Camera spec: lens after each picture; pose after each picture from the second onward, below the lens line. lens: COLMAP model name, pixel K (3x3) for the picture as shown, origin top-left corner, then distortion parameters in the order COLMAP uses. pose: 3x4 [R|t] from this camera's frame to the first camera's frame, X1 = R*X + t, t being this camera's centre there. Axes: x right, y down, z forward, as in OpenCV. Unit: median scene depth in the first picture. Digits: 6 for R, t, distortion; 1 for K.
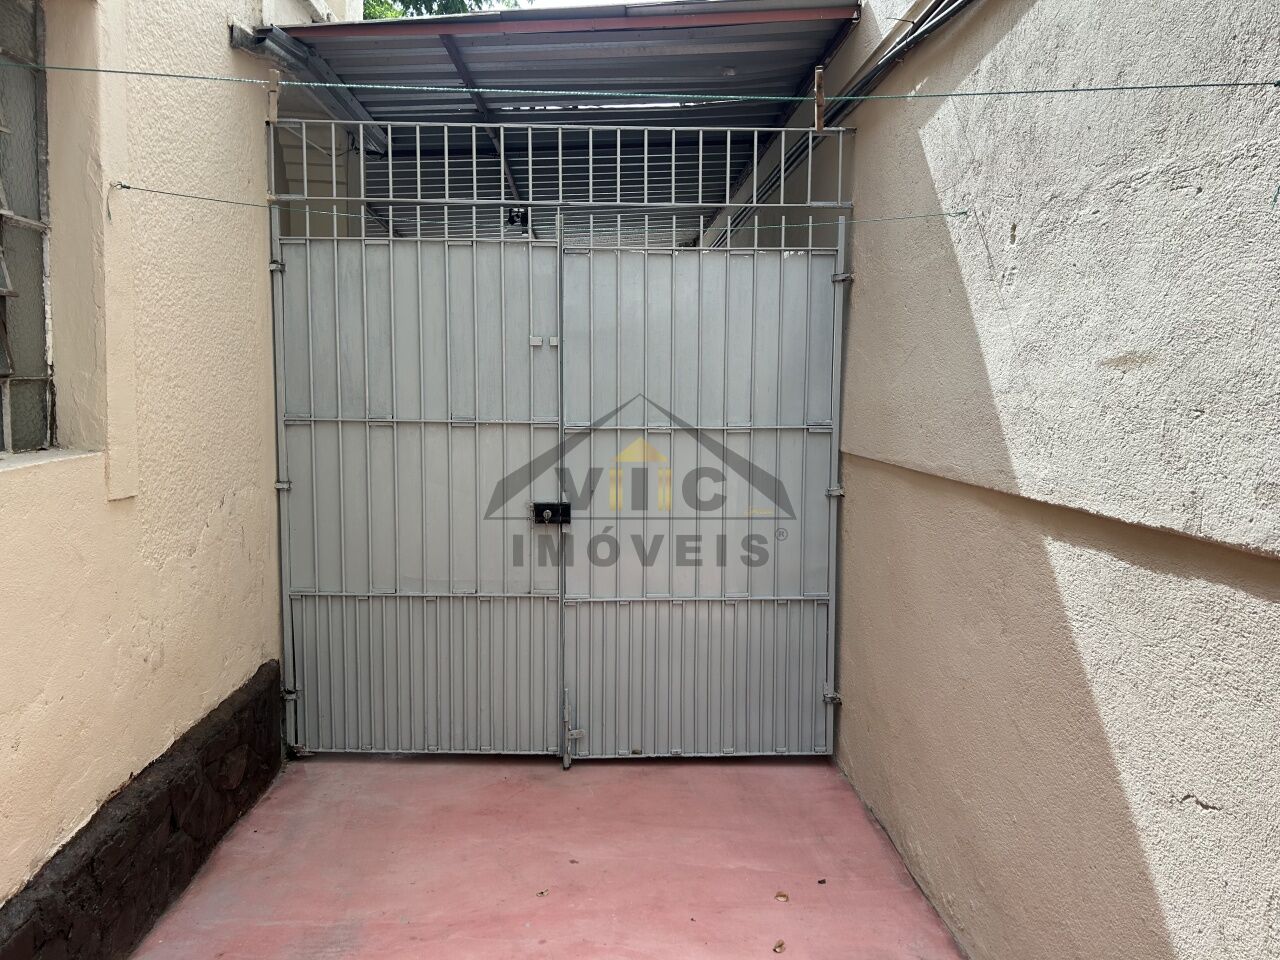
lens RADIAL K [[961.6, 0, 650.2], [0, 961.6, 482.7], [0, 0, 1]] dist [0.053095, -0.062928]
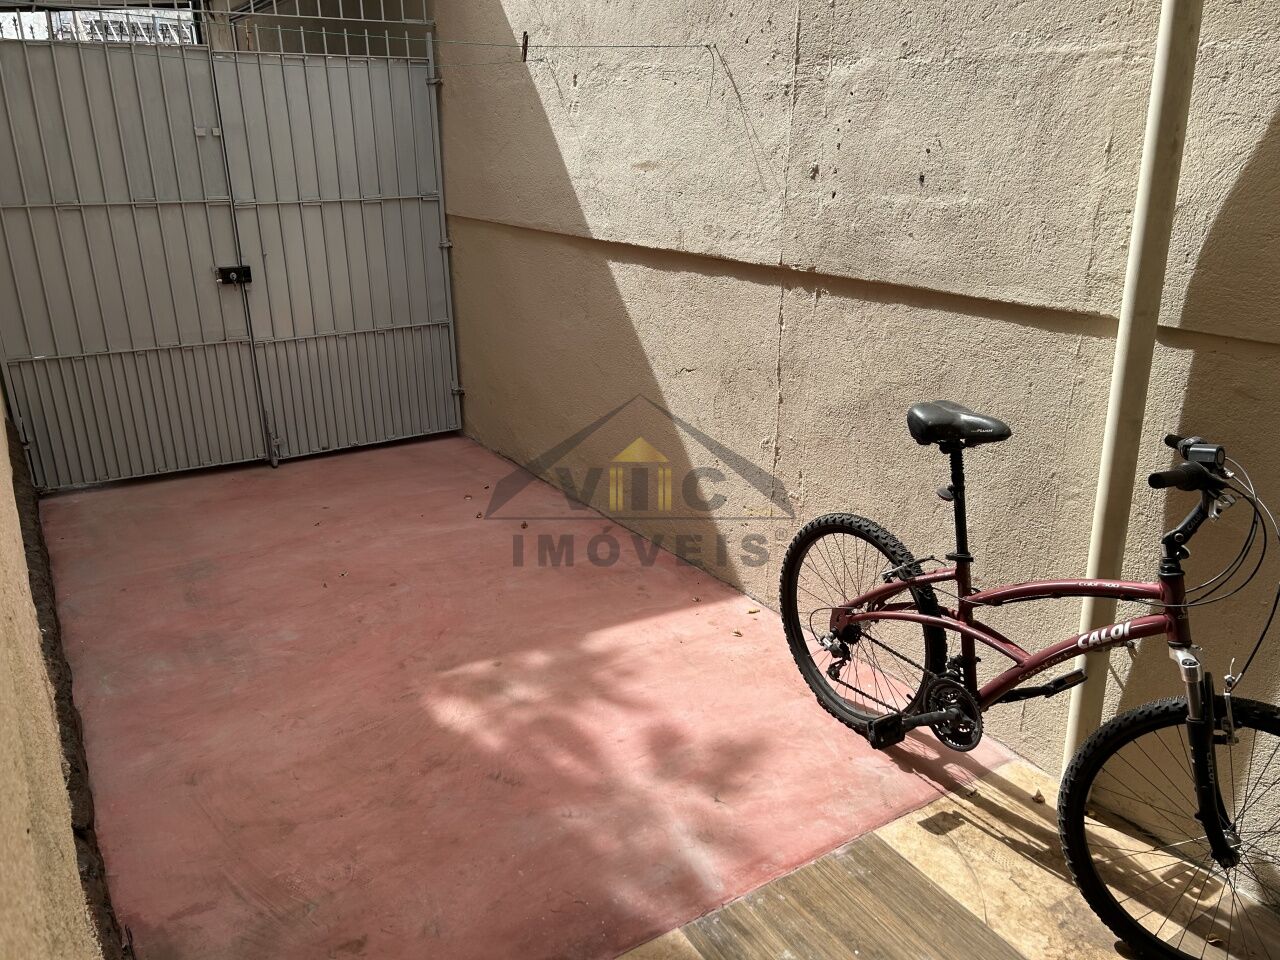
lens RADIAL K [[961.6, 0, 640.2], [0, 961.6, 475.4], [0, 0, 1]] dist [0.053095, -0.062928]
pose [[0.868215, -0.175277, 0.464199, -0.280583], [0.058247, 0.965064, 0.255457, -0.008866], [-0.492758, -0.194753, 0.848092, -0.408290]]
